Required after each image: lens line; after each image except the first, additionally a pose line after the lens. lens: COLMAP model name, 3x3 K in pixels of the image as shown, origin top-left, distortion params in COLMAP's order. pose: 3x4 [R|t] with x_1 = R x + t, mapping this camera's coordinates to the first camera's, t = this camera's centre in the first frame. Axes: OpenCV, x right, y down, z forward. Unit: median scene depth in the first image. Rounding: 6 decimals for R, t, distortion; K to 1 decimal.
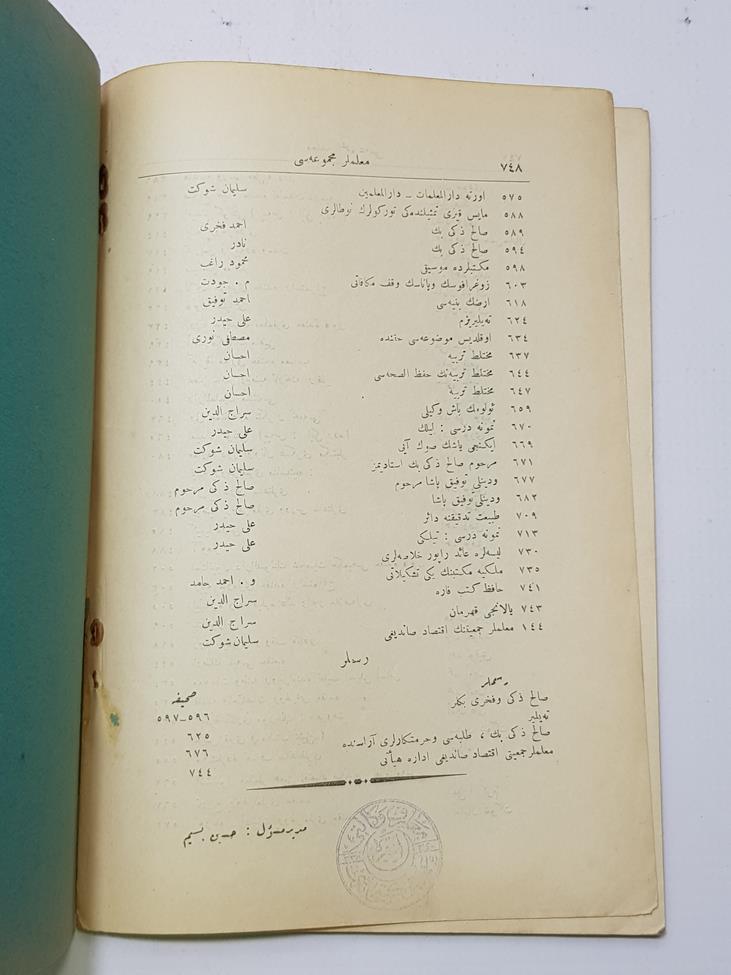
lens RADIAL K [[738.2, 0, 365.1], [0, 738.2, 486.4], [0, 0, 1]] dist [-0.008815, 0.005089]
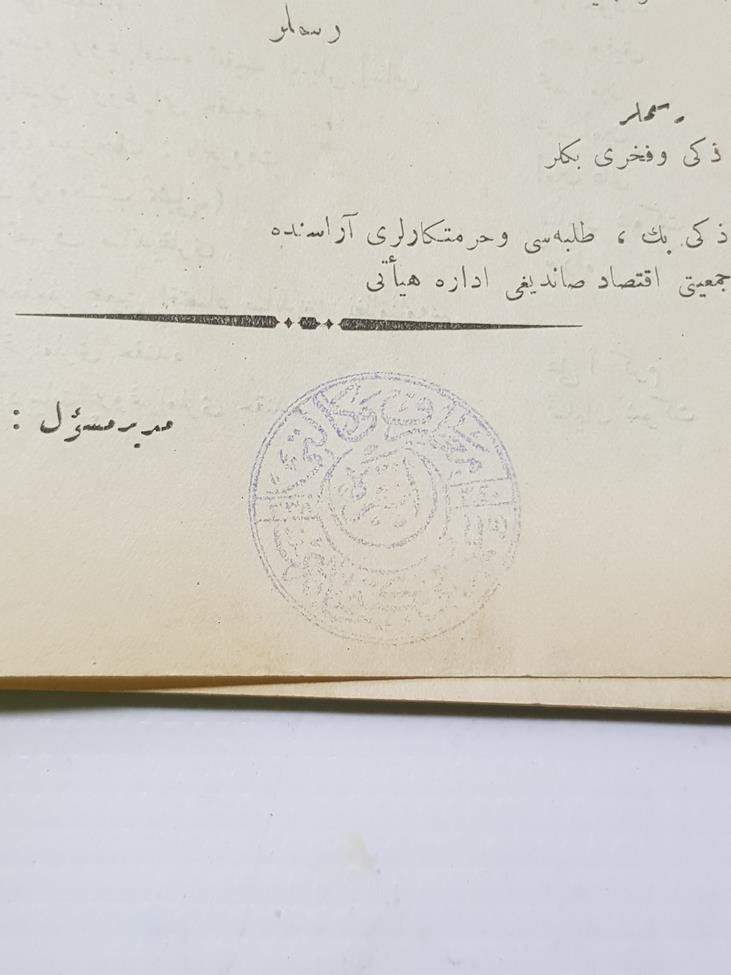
lens RADIAL K [[738.2, 0, 366.1], [0, 738.2, 488.4], [0, 0, 1]] dist [-0.008815, 0.005089]
pose [[0.999480, 0.013376, -0.029323, 0.033686], [-0.012643, 0.999607, 0.025023, 0.477425], [0.029646, -0.024639, 0.999257, 0.602700]]
